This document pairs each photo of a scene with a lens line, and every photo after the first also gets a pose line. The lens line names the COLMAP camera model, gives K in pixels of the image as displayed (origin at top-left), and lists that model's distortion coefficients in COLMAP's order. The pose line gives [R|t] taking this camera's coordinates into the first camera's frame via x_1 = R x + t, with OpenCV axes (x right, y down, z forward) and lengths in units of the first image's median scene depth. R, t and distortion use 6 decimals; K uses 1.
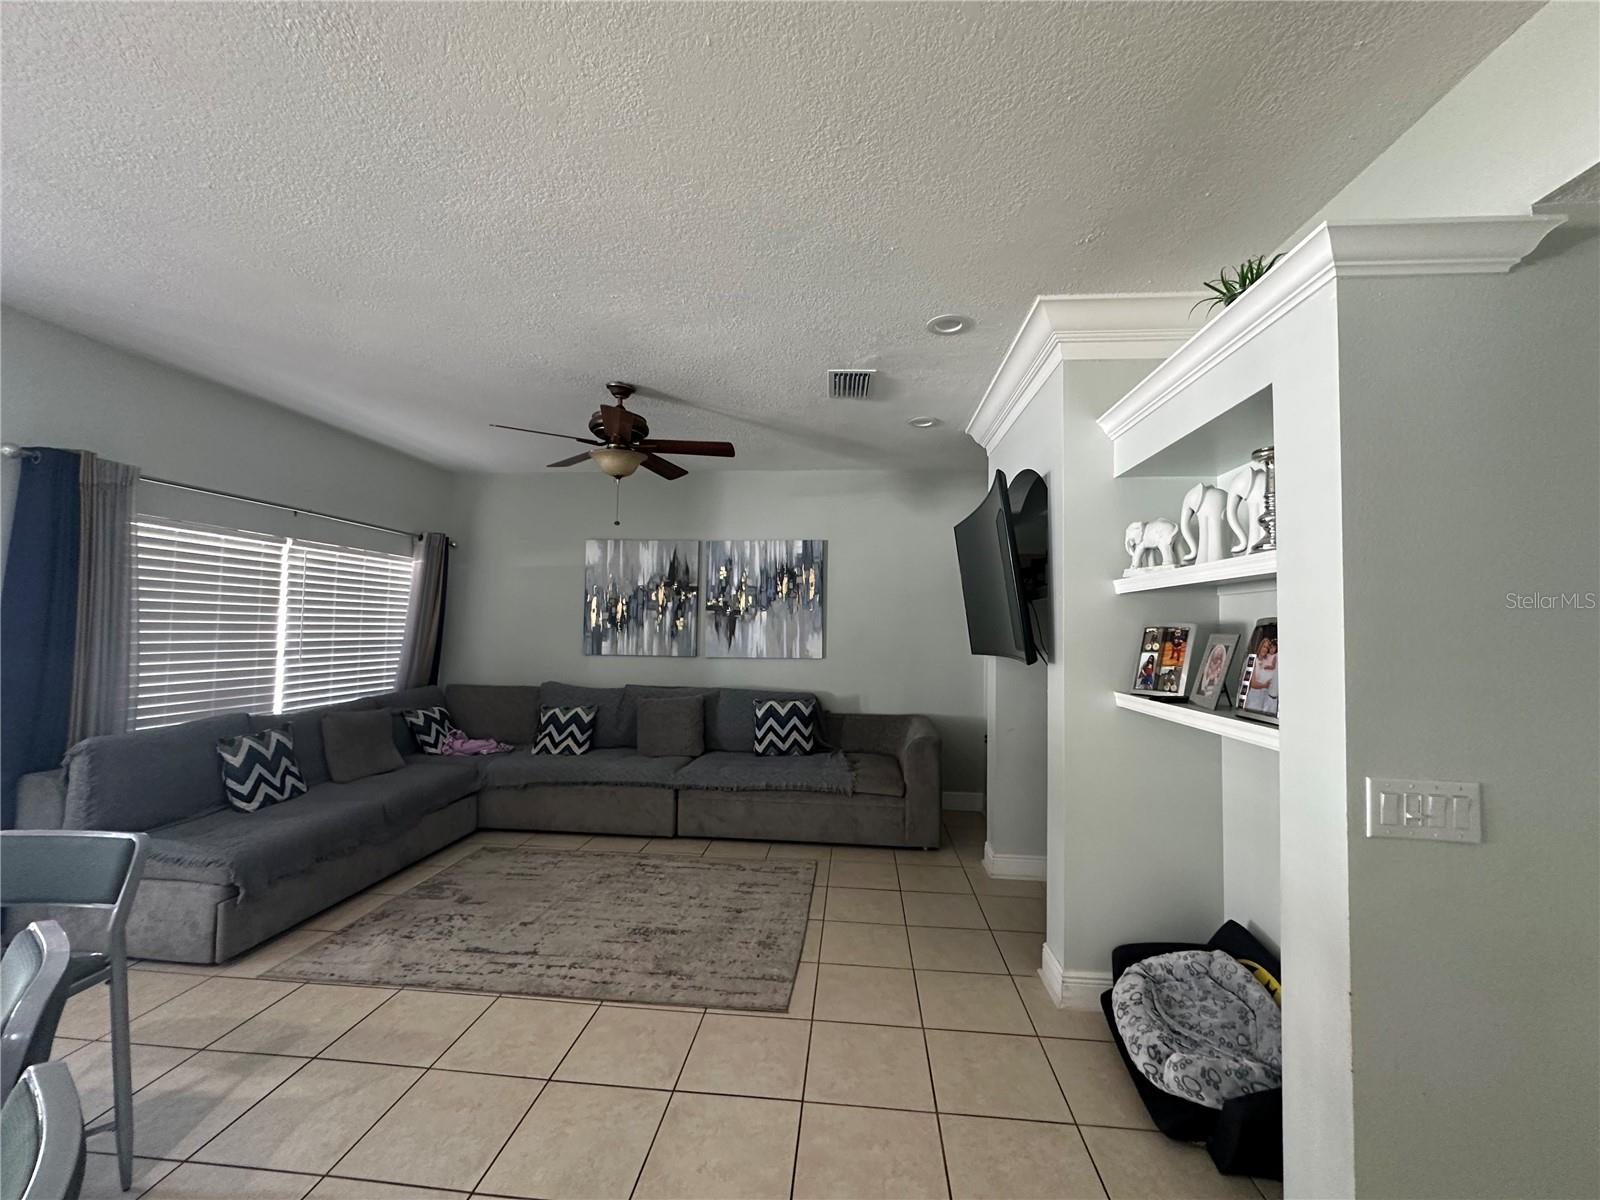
lens RADIAL K [[634.6, 0, 800.0], [0, 634.6, 600.0], [0, 0, 1]] dist [-0.004394, 0.000140]
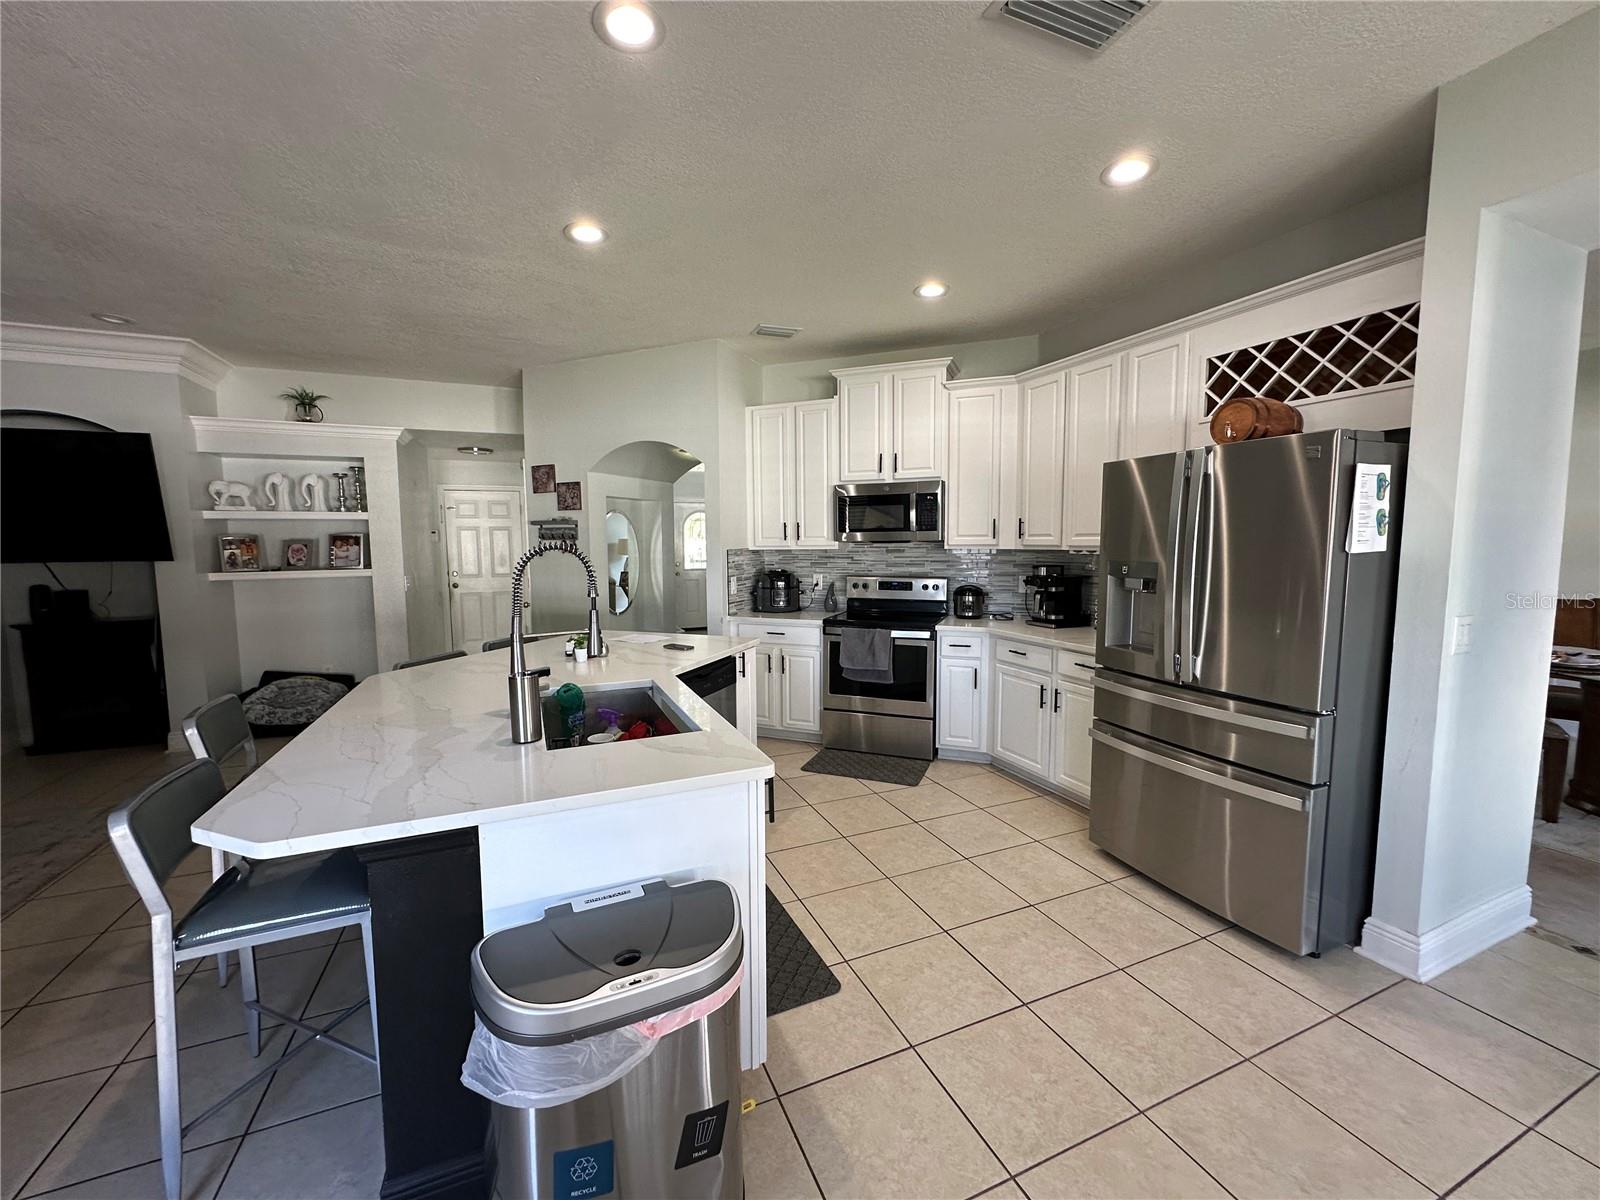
lens RADIAL K [[637.2, 0, 799.3], [0, 637.2, 597.2], [0, 0, 1]] dist [-0.003737, 0.000314]
pose [[-0.470526, -0.092032, 0.877573, -0.896565], [-0.039820, 0.995747, 0.083075, -0.002232], [-0.881487, 0.004144, -0.472190, 0.174672]]
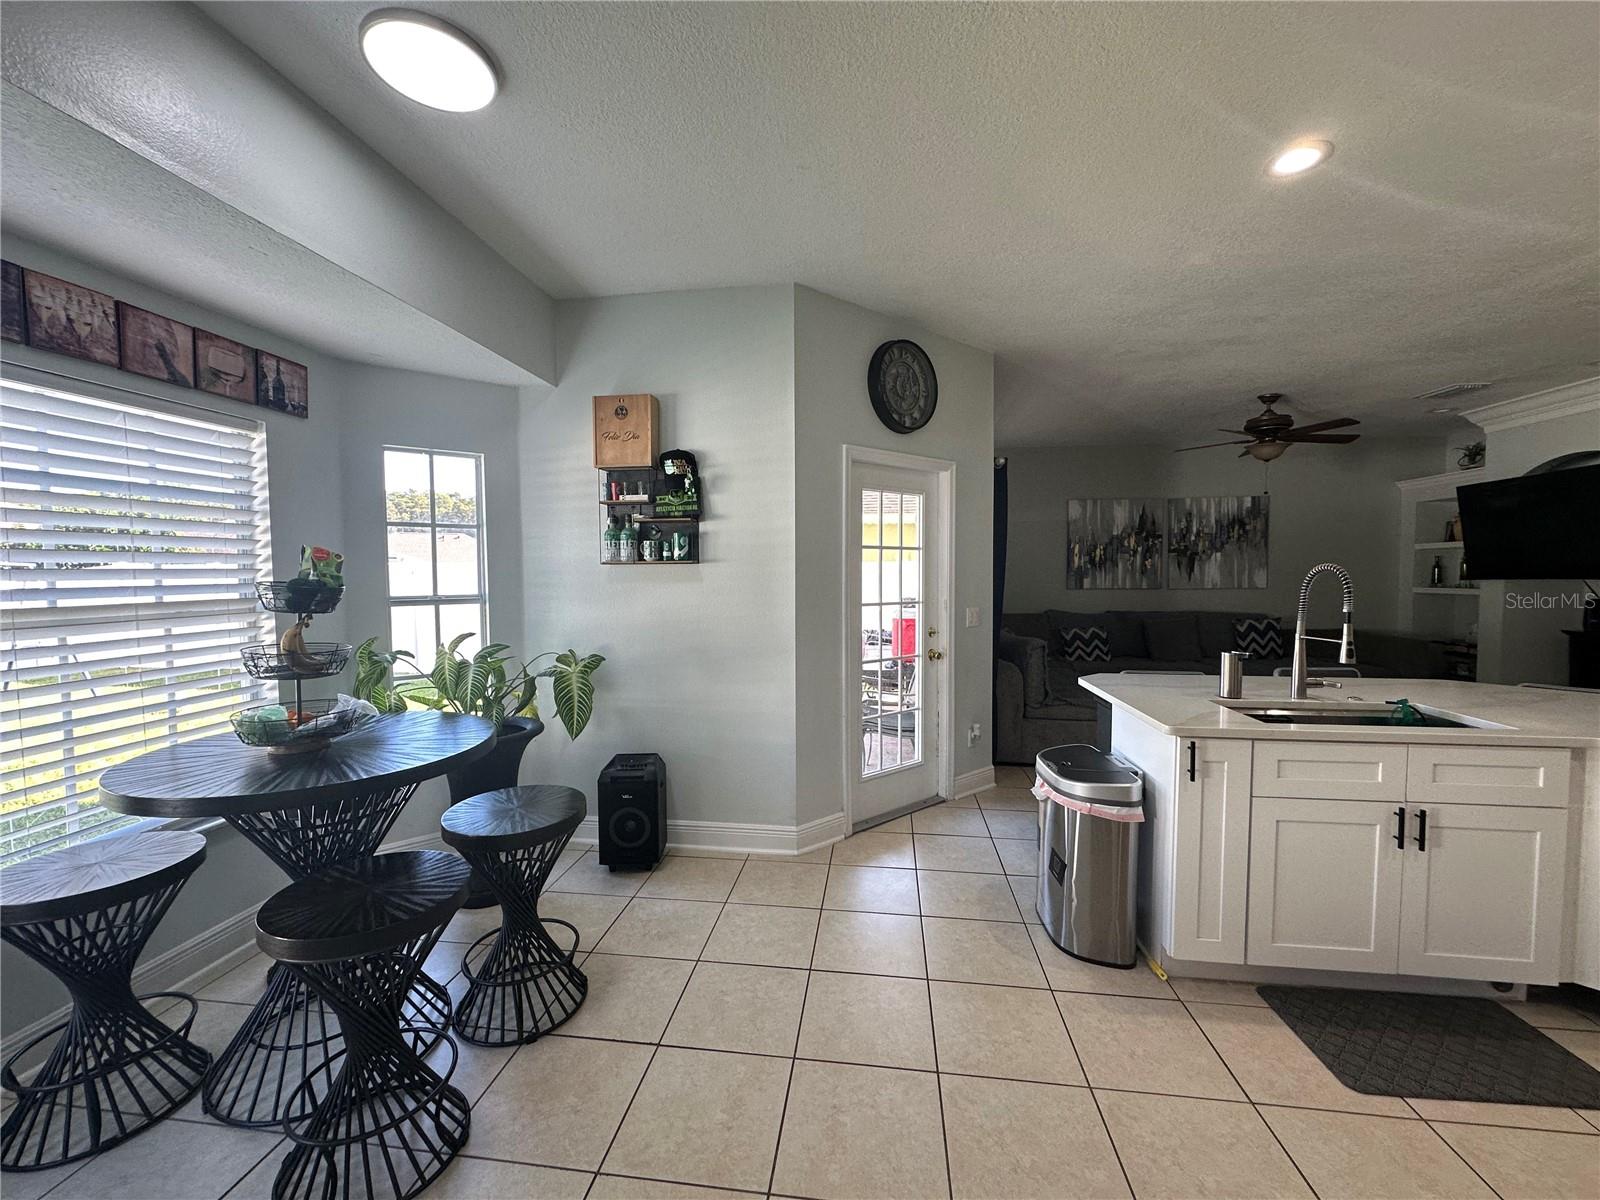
lens RADIAL K [[637.2, 0, 799.3], [0, 637.2, 597.2], [0, 0, 1]] dist [-0.003737, 0.000314]
pose [[0.998739, -0.019578, -0.046237, -0.855236], [0.023441, 0.996143, 0.084552, -0.021200], [0.044403, -0.085529, 0.995346, -0.340613]]
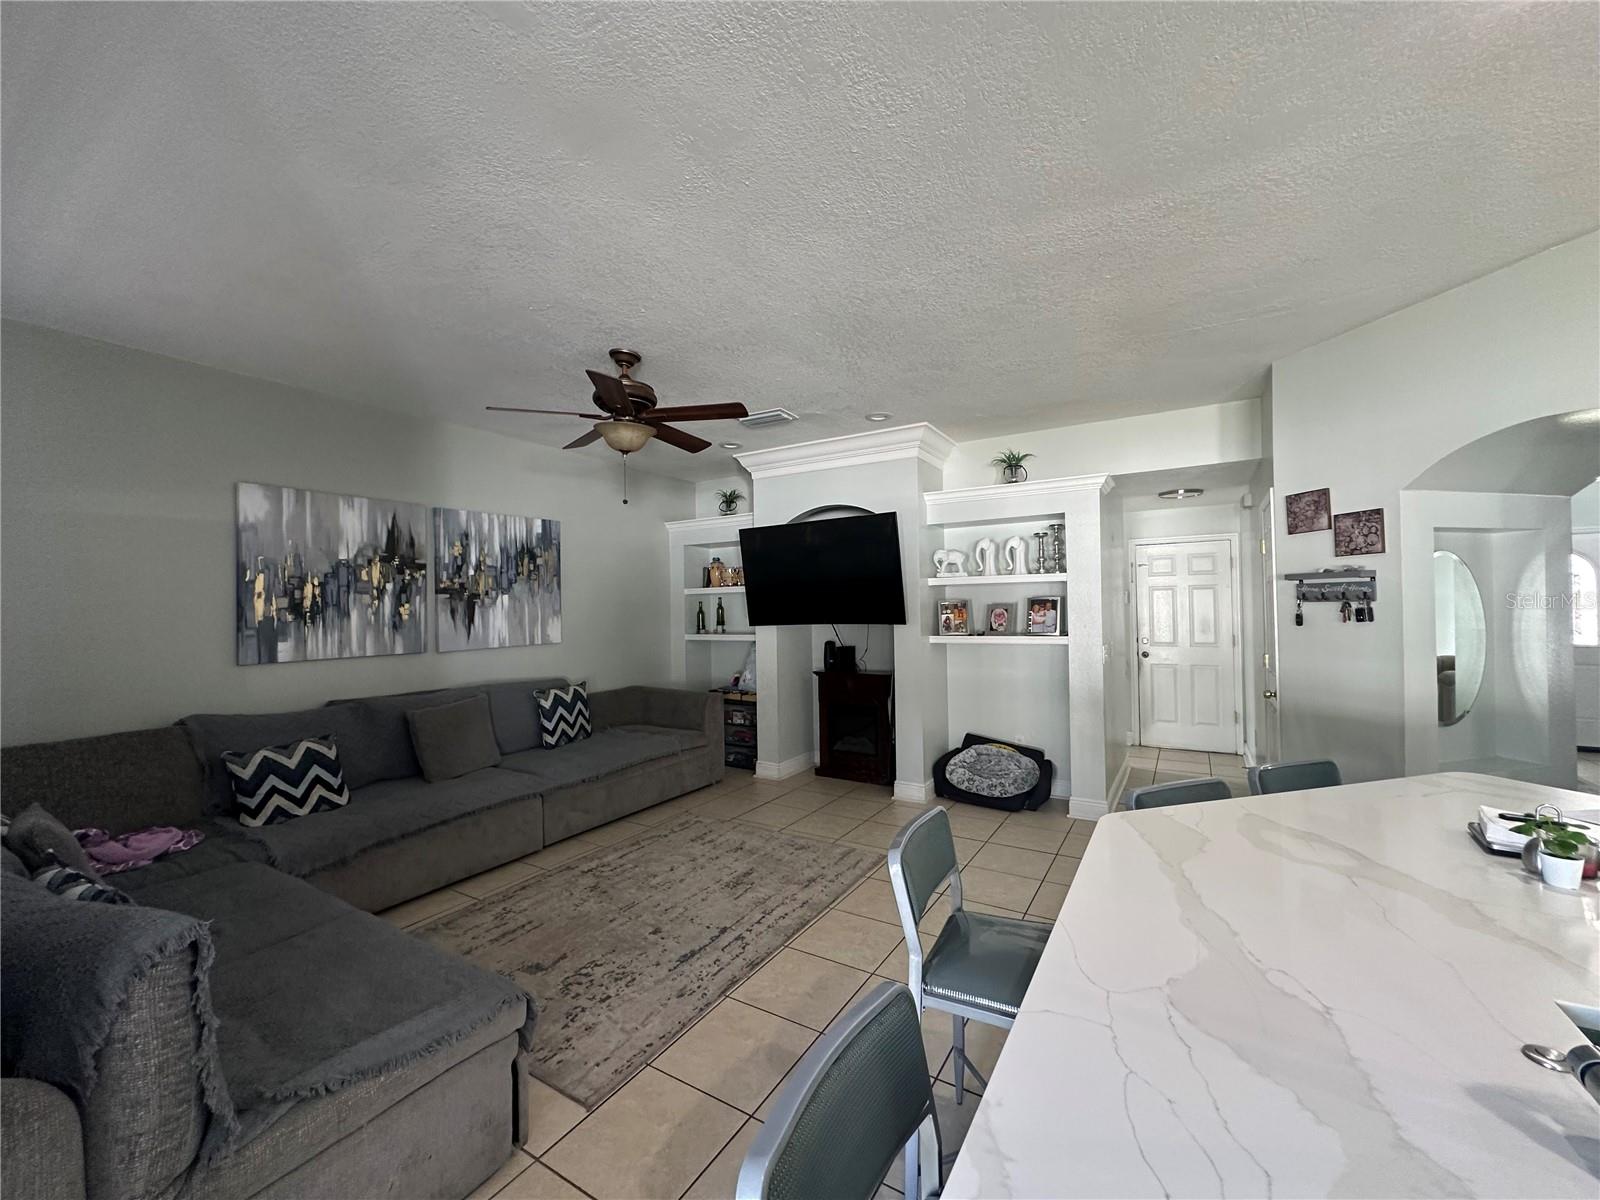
lens RADIAL K [[635.0, 0, 800.0], [0, 635.0, 600.0], [0, 0, 1]] dist [-0.000933, 0.000064]
pose [[0.447684, -0.013353, 0.894092, -0.670585], [-0.015588, 0.999620, 0.022734, -0.001536], [-0.894056, -0.024114, 0.447306, 0.230645]]
